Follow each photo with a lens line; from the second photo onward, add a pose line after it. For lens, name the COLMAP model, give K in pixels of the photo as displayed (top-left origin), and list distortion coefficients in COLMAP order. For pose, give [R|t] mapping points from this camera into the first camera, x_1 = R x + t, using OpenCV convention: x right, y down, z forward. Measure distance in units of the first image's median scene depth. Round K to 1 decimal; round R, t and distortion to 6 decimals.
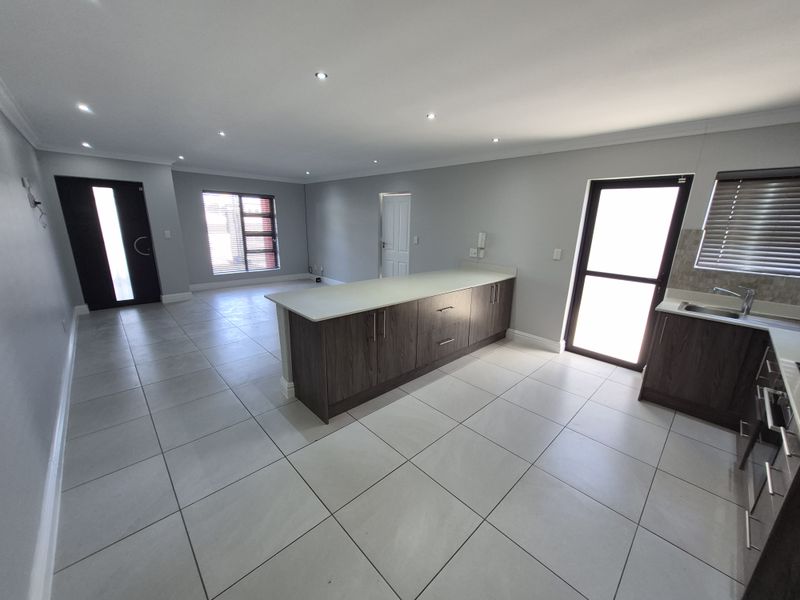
lens RADIAL K [[312.4, 0, 407.1], [0, 312.4, 306.2], [0, 0, 1]] dist [0.003092, -0.000824]
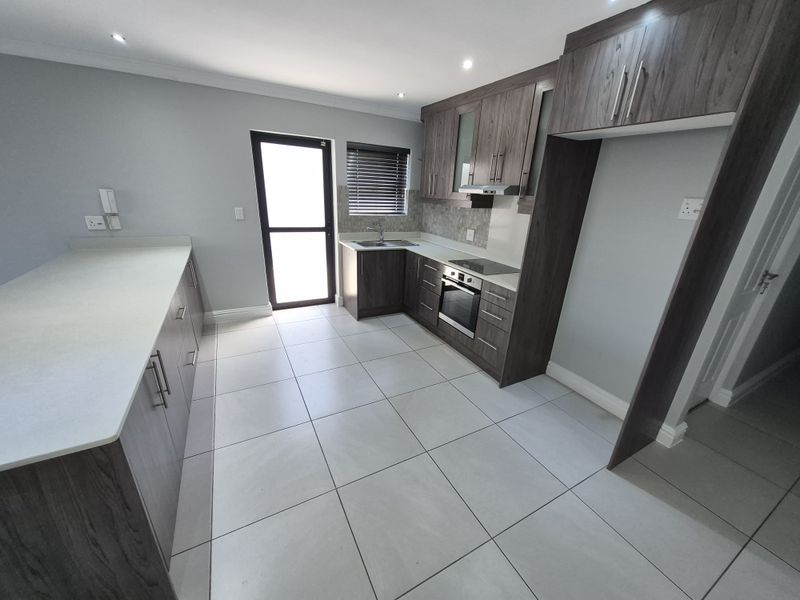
lens RADIAL K [[312.4, 0, 403.7], [0, 312.4, 305.7], [0, 0, 1]] dist [0.003092, -0.000824]
pose [[0.284201, -0.352408, 0.891649, -0.297922], [0.216350, 0.929583, 0.298442, -0.092031], [-0.934036, 0.108090, 0.340432, 0.299952]]
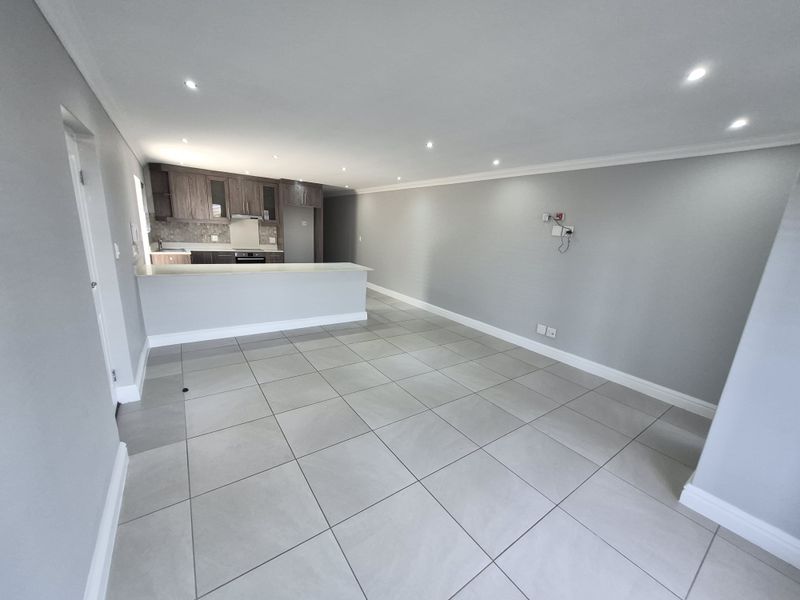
lens RADIAL K [[312.4, 0, 408.2], [0, 312.4, 301.7], [0, 0, 1]] dist [0.003092, -0.000824]
pose [[-0.984023, -0.120703, 0.130878, -0.716424], [-0.044297, 0.877971, 0.476659, -0.584314], [-0.172442, 0.463246, -0.869291, 2.074172]]
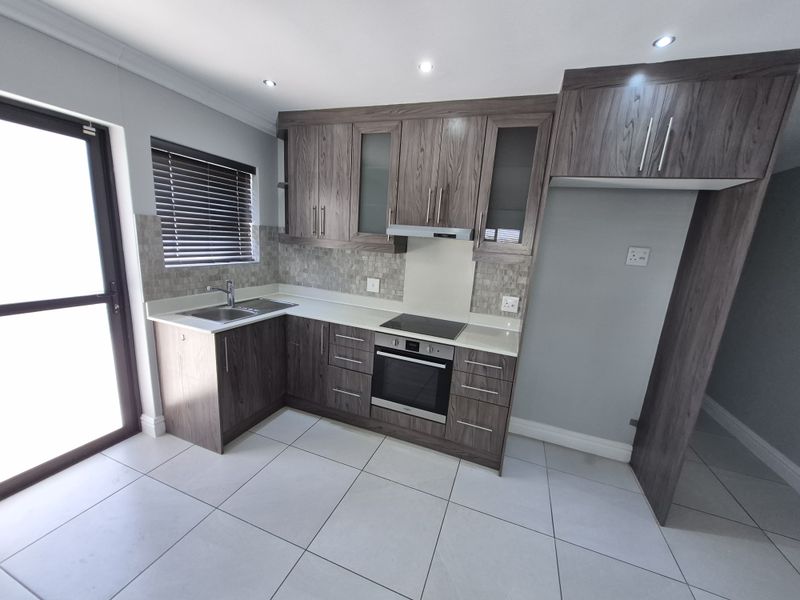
lens RADIAL K [[312.4, 0, 403.8], [0, 312.4, 305.4], [0, 0, 1]] dist [0.003092, -0.000824]
pose [[-0.419569, -0.252188, 0.871988, 0.009182], [0.156854, 0.926038, 0.343293, -0.170257], [-0.894069, 0.280810, -0.348980, 0.644920]]
